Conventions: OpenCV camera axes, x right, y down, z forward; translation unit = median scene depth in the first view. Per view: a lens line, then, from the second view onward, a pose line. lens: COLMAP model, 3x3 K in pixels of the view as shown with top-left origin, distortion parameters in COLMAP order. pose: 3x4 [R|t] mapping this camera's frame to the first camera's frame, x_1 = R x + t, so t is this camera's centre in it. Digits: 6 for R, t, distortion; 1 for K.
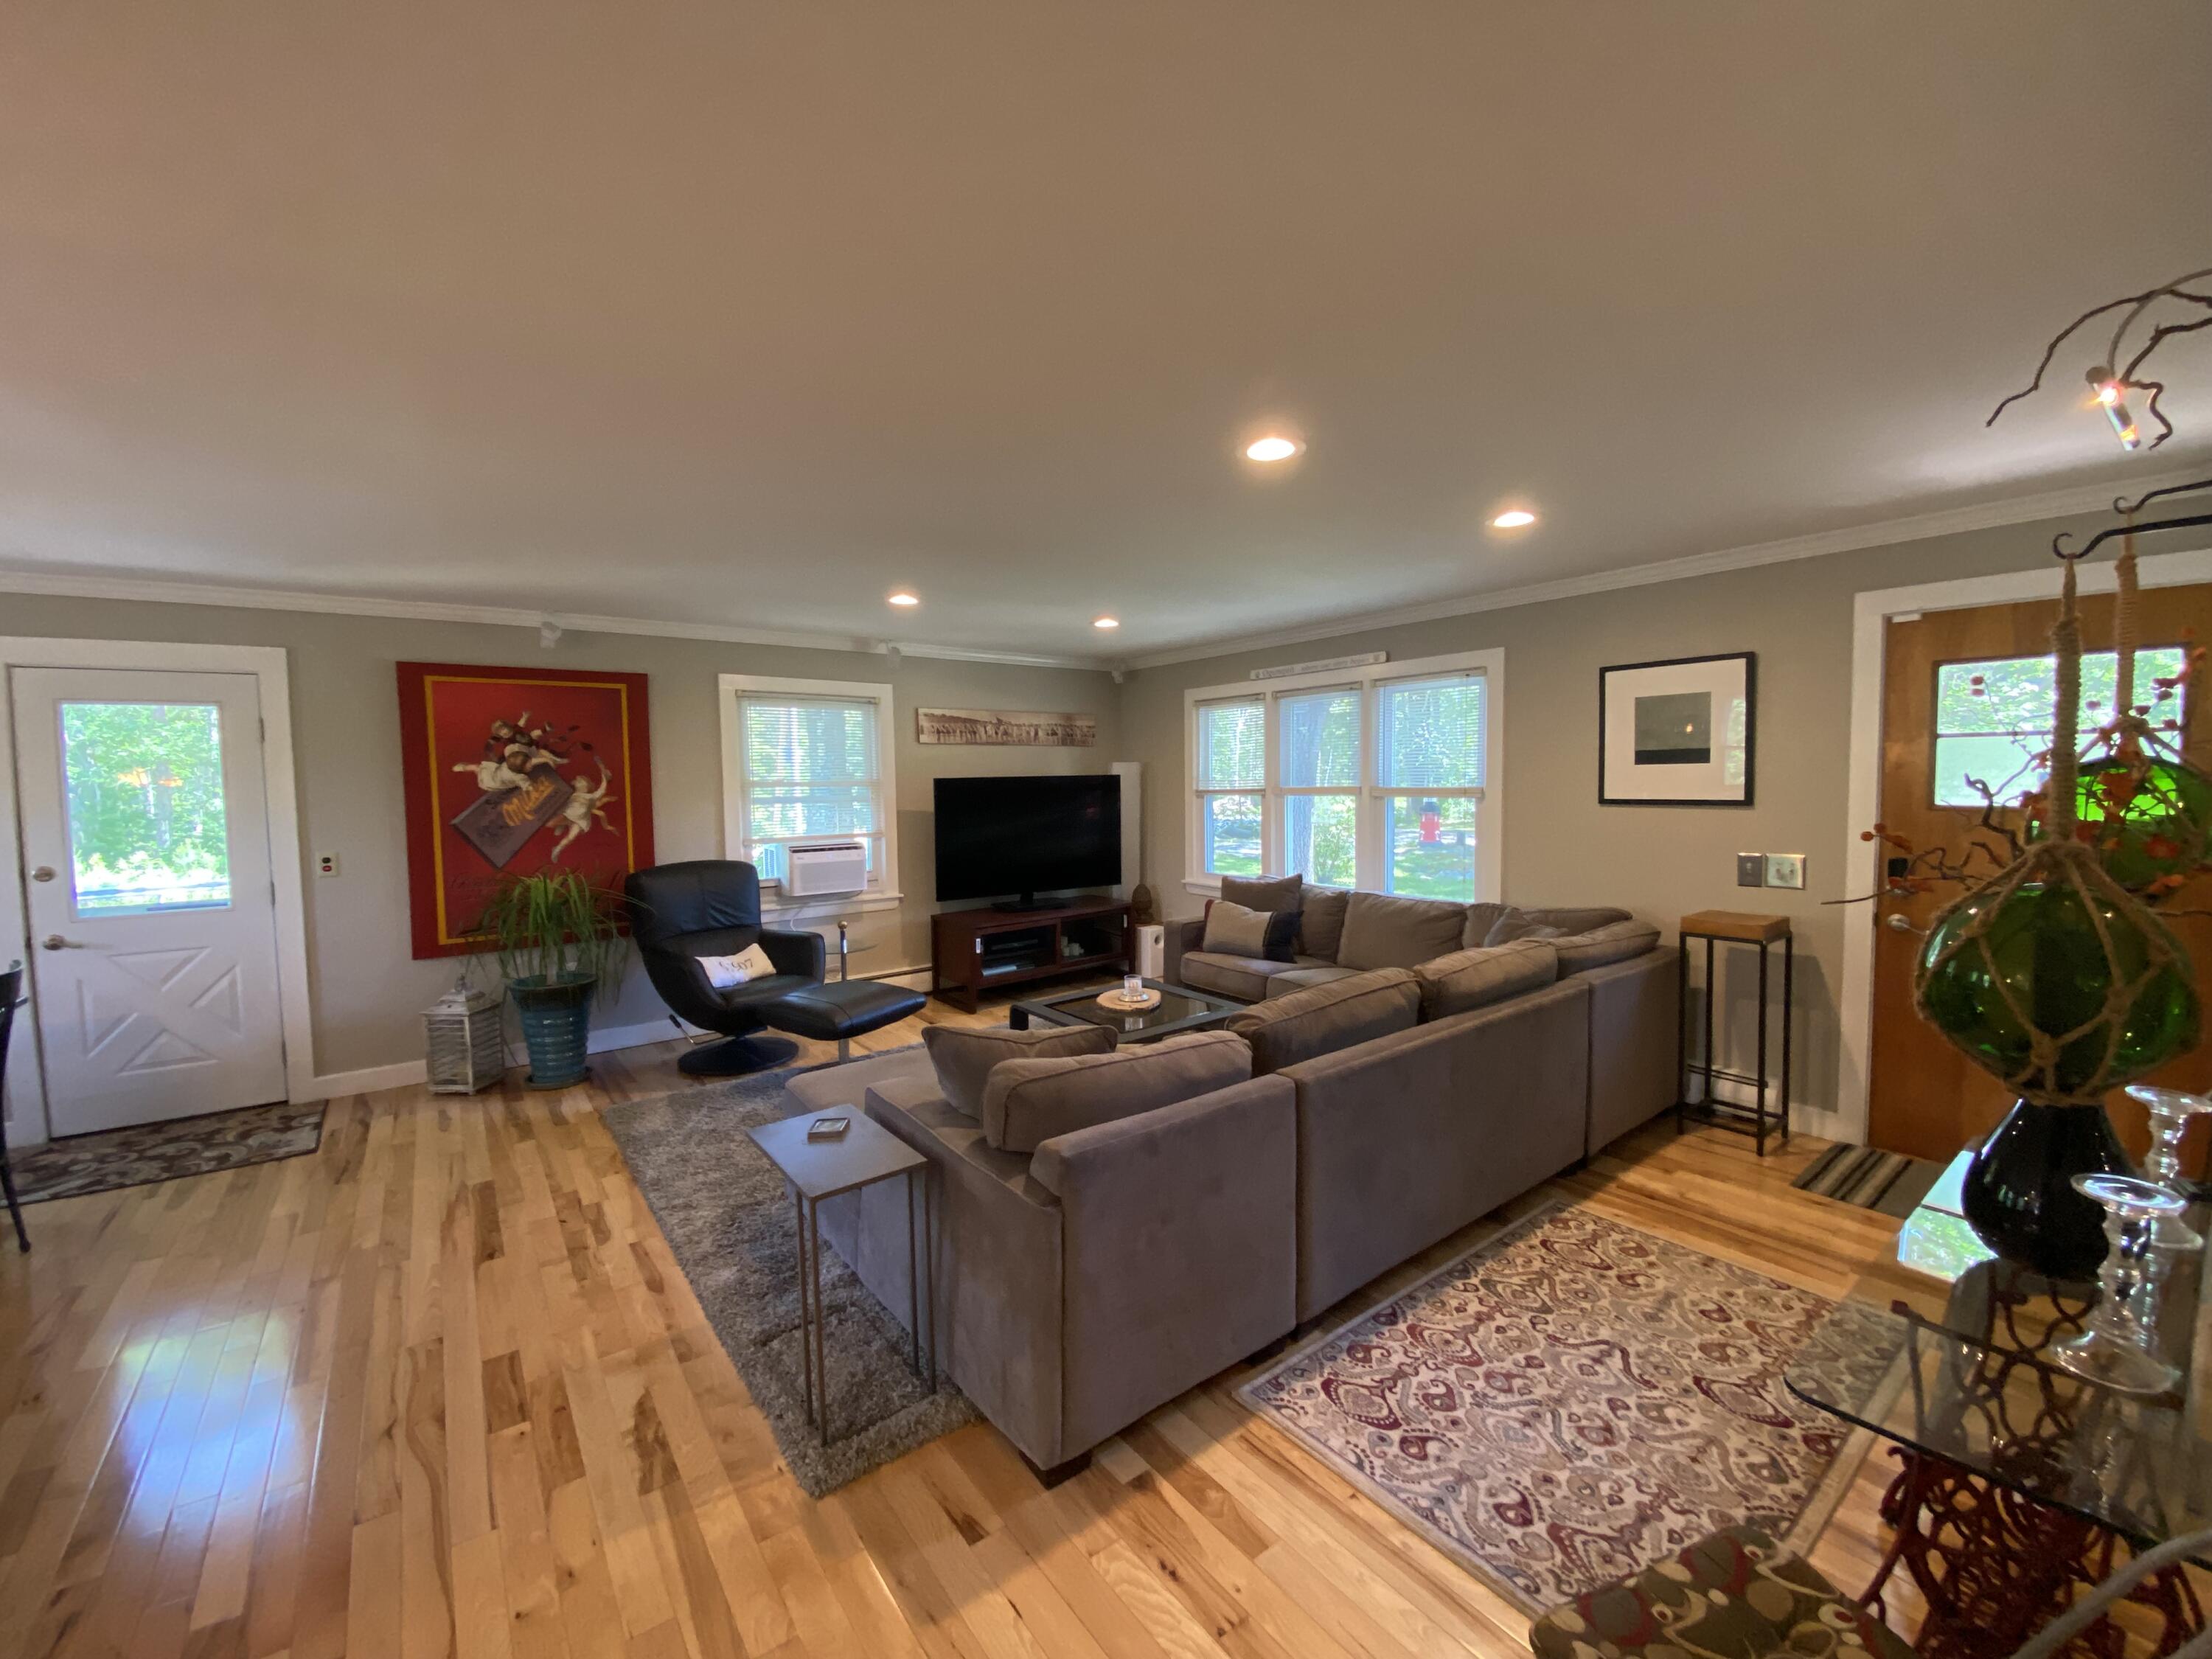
lens RADIAL K [[903.0, 0, 1096.9], [0, 903.0, 836.1], [0, 0, 1]] dist [0.032907, -0.000579]
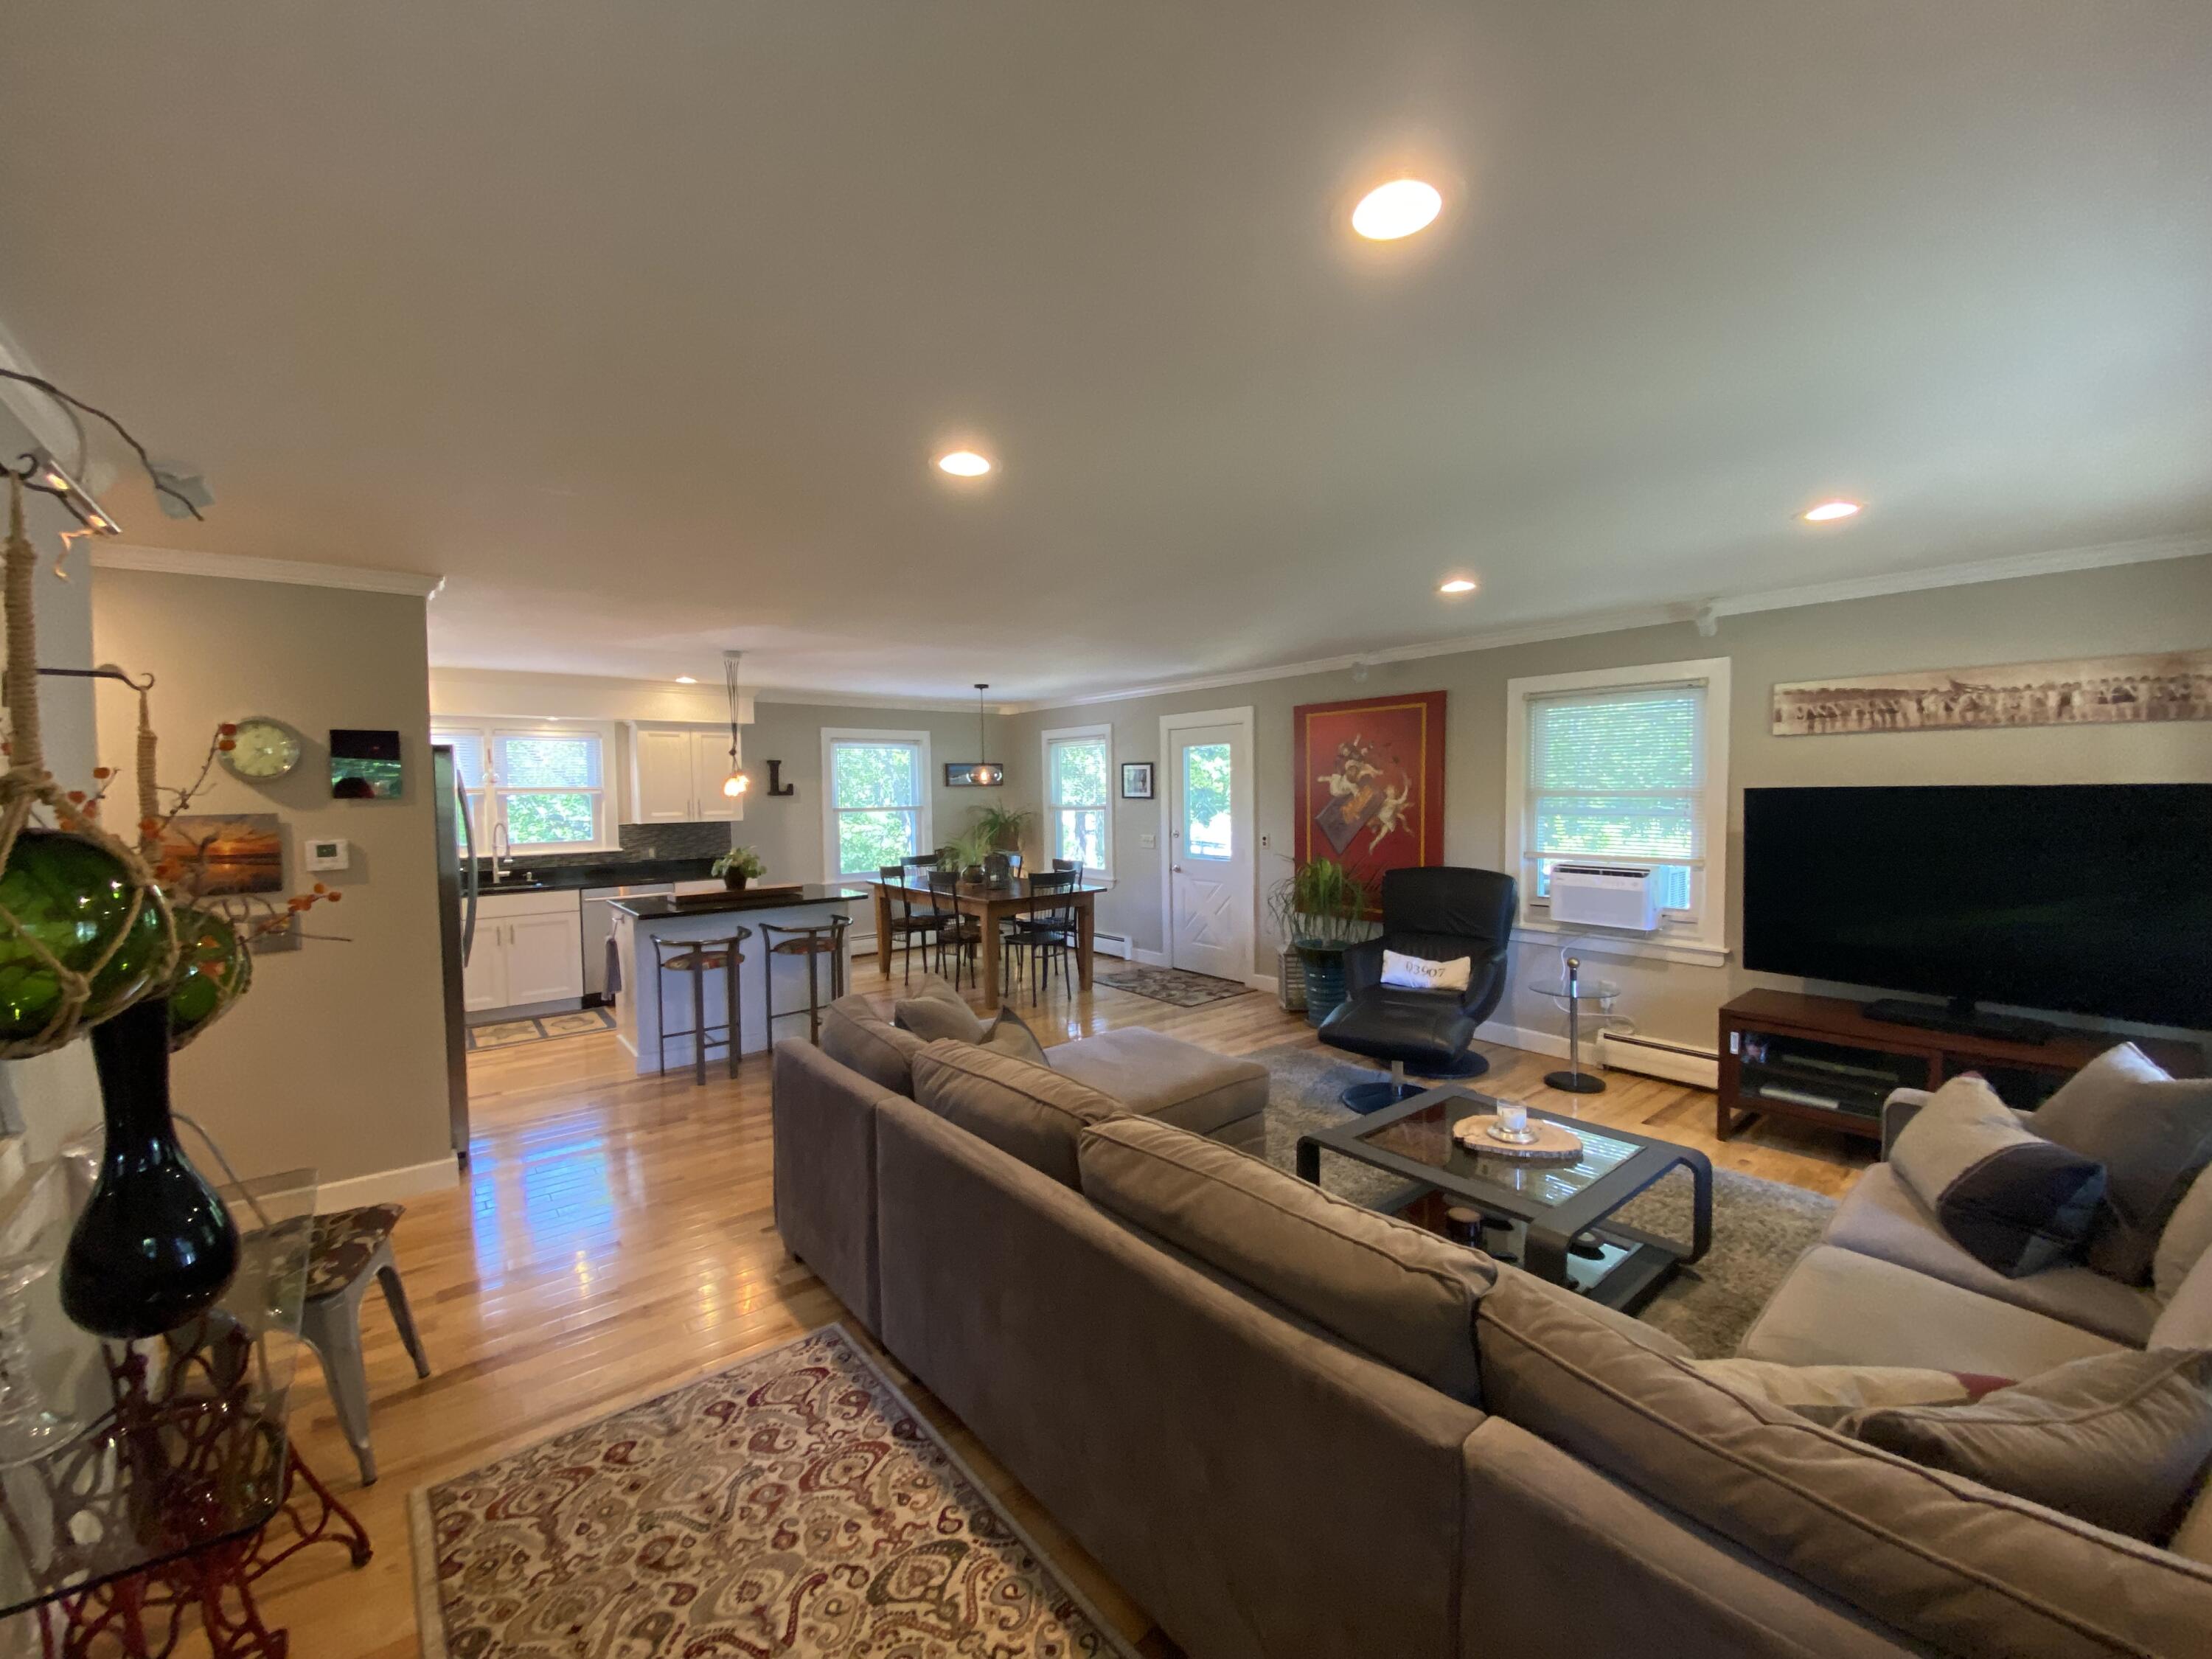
lens RADIAL K [[903.0, 0, 1096.9], [0, 903.0, 836.1], [0, 0, 1]] dist [0.032907, -0.000579]
pose [[0.024357, 0.069369, -0.997294, 0.757703], [-0.052567, 0.996298, 0.068016, -0.074104], [0.998320, 0.050768, 0.027914, 0.735359]]
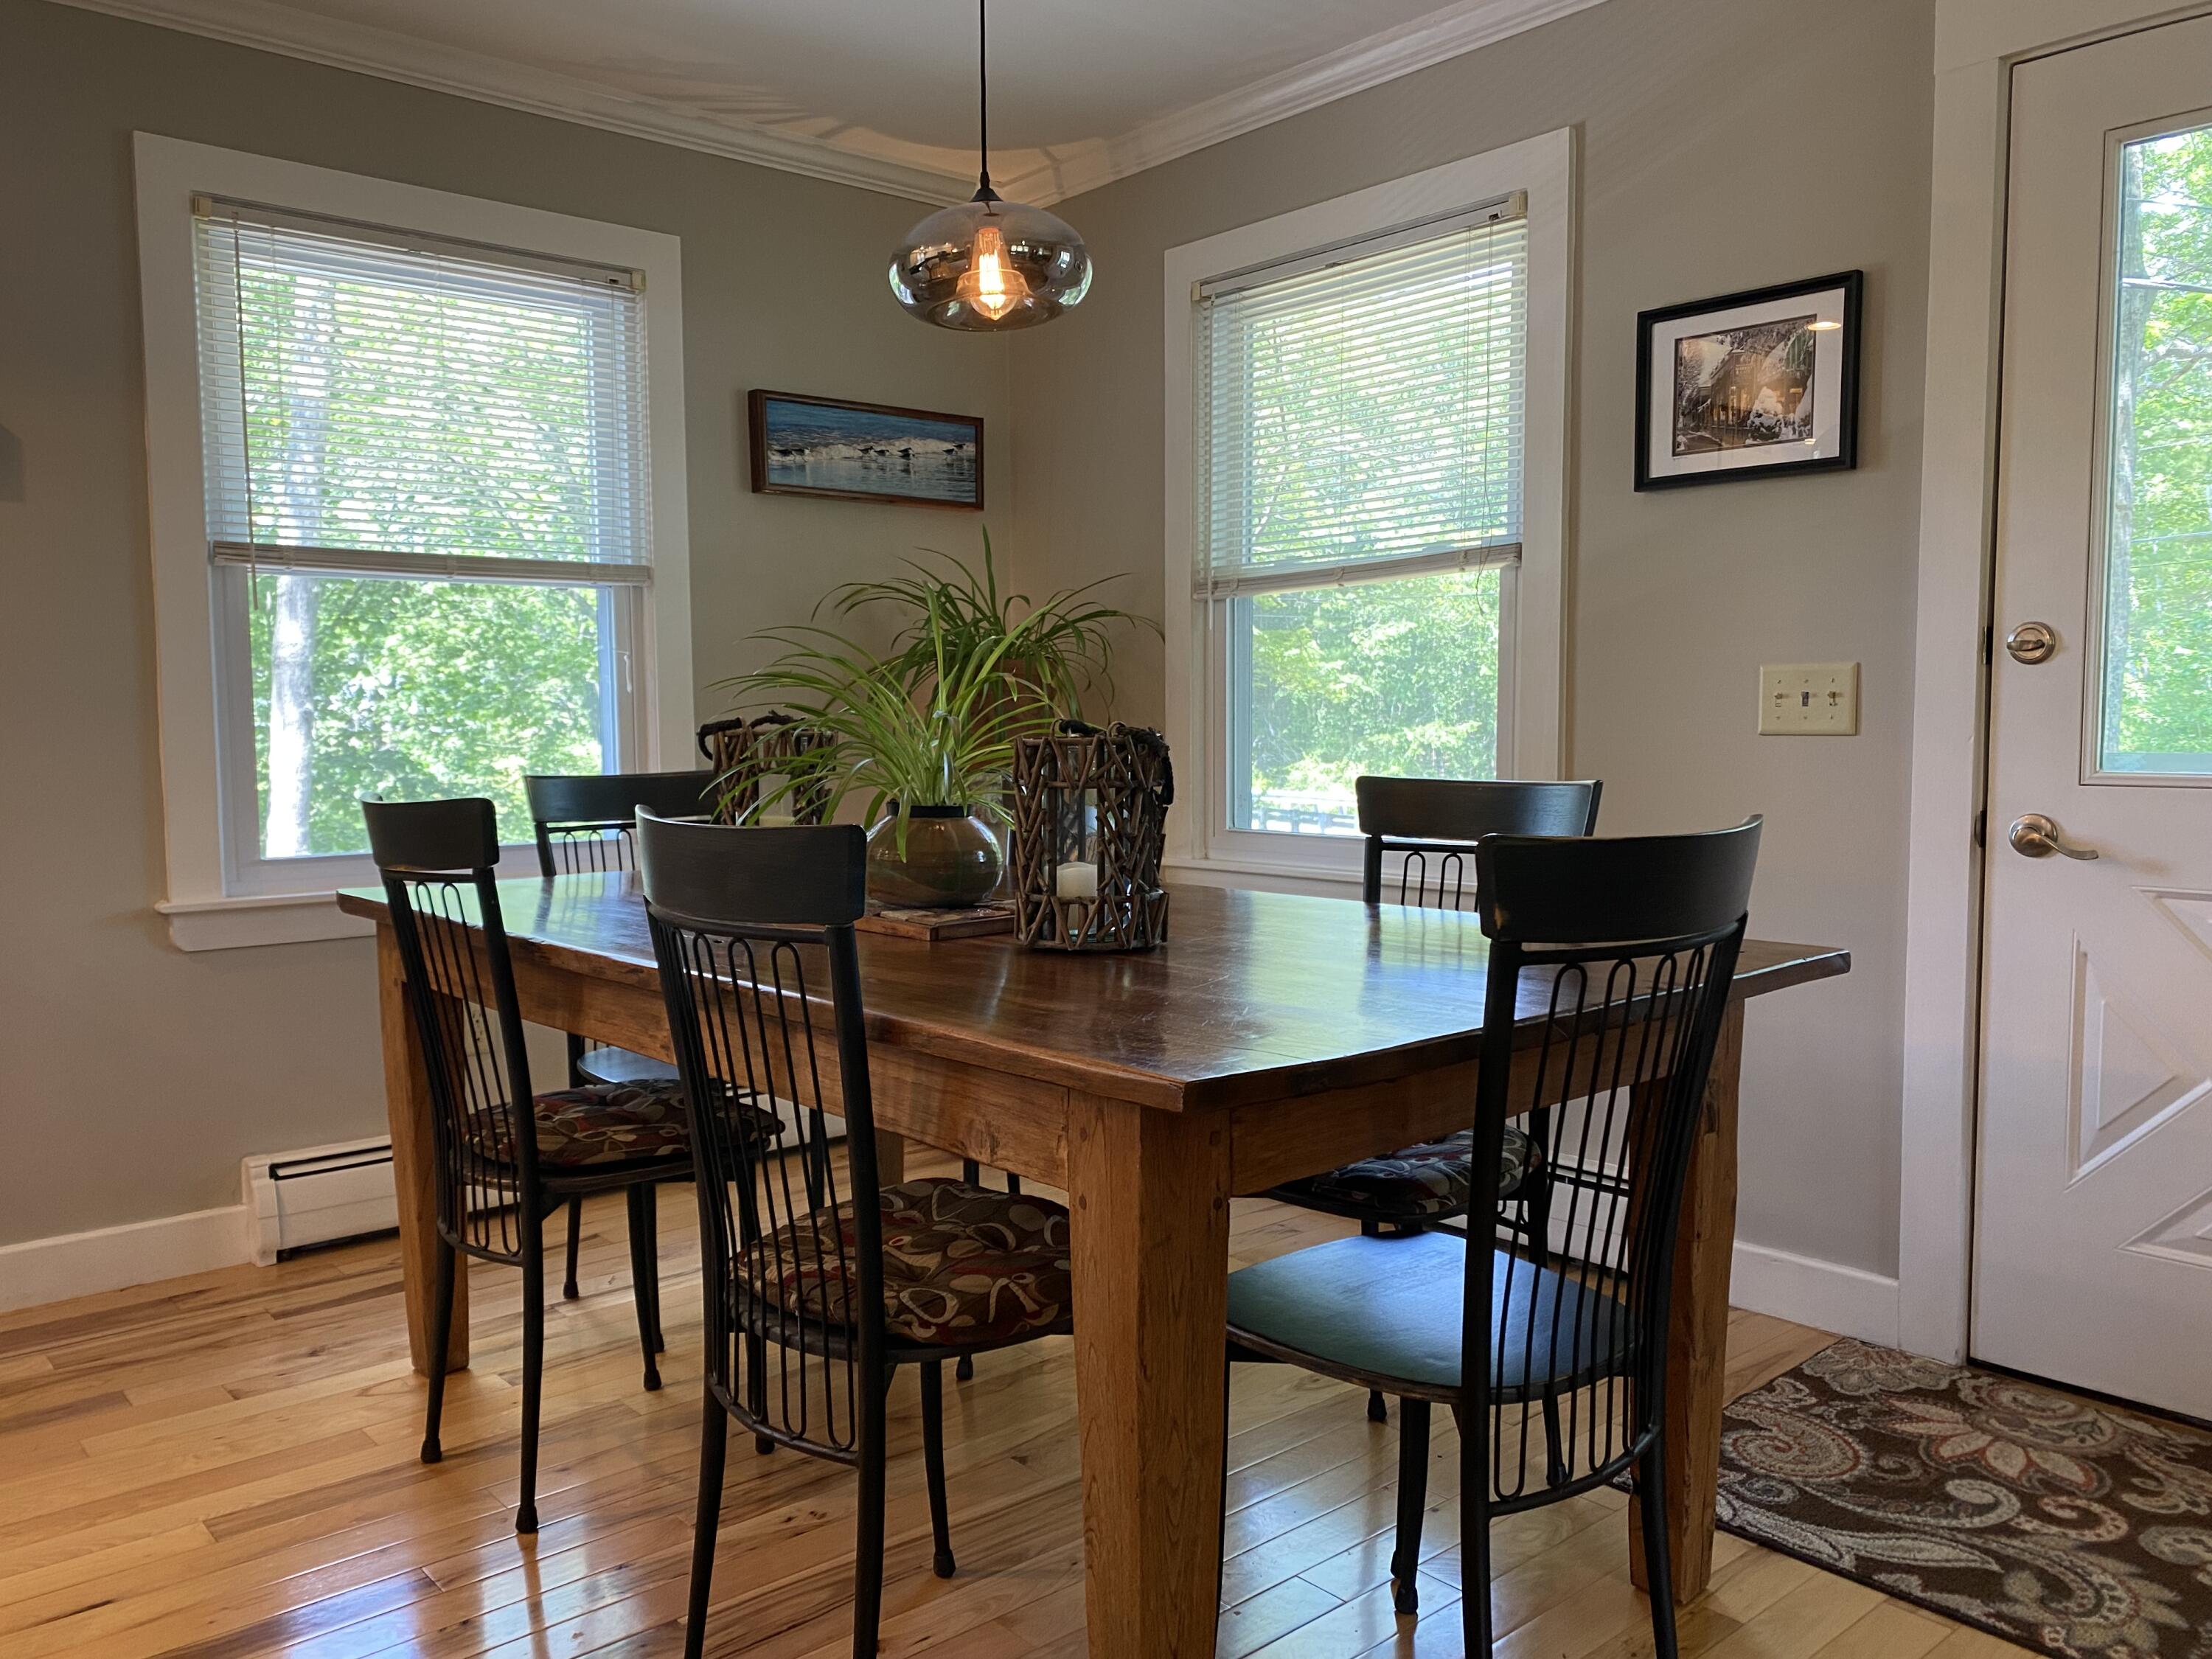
lens RADIAL K [[1676.5, 0, 1106.0], [0, 1676.5, 829.5], [0, 0, 1]] dist [-0.003914, 0.128692]
pose [[0.077637, 0.085642, -0.993296, -0.461667], [-0.064719, 0.994635, 0.080699, 0.077392], [0.994879, 0.058020, 0.082763, 0.558179]]
